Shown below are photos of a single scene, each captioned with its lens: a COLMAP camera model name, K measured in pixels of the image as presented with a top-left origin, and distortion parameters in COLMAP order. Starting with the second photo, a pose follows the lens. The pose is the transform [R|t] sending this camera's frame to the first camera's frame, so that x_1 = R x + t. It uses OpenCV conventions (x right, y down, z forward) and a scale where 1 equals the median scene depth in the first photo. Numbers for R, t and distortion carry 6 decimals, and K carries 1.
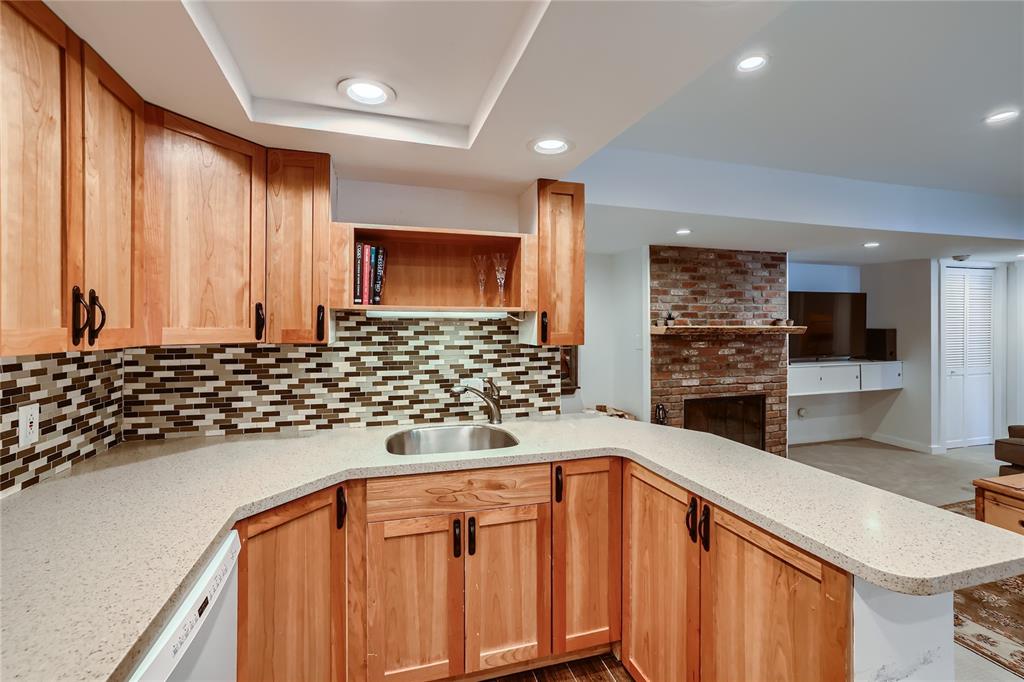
lens RADIAL K [[455.8, 0, 513.1], [0, 455.8, 326.6], [0, 0, 1]] dist [-0.003282, 0.000207]
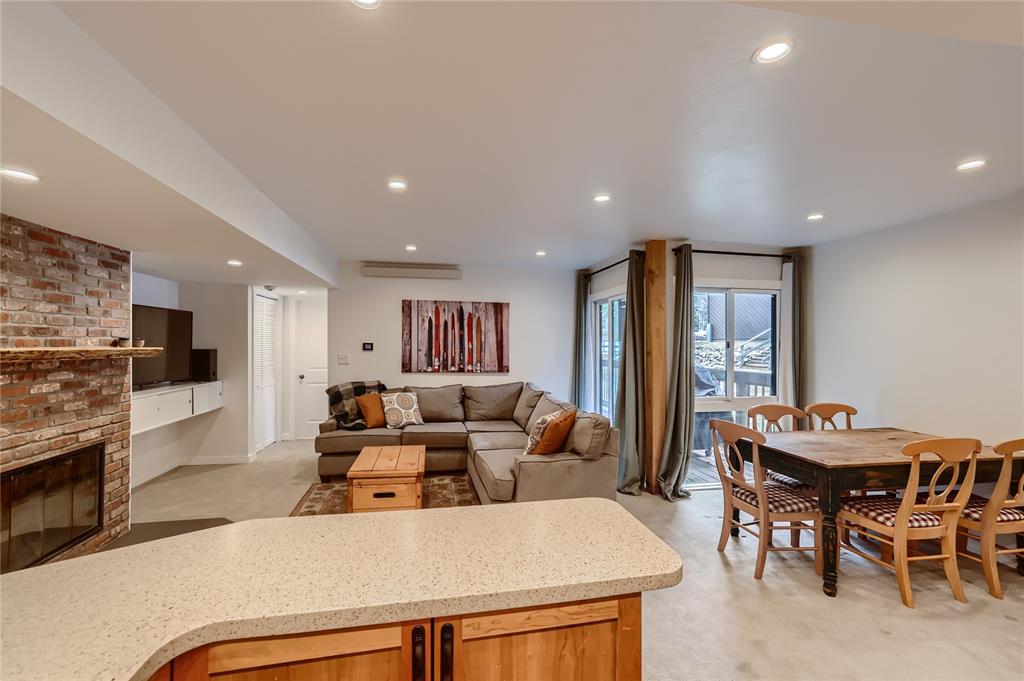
lens RADIAL K [[439.4, 0, 511.0], [0, 439.4, 344.8], [0, 0, 1]] dist [-0.028030, 0.018363]
pose [[0.107764, -0.000027, 0.994177, -0.112532], [0.003585, 0.999994, -0.000361, -0.004665], [-0.994170, 0.003603, 0.107763, 0.511565]]
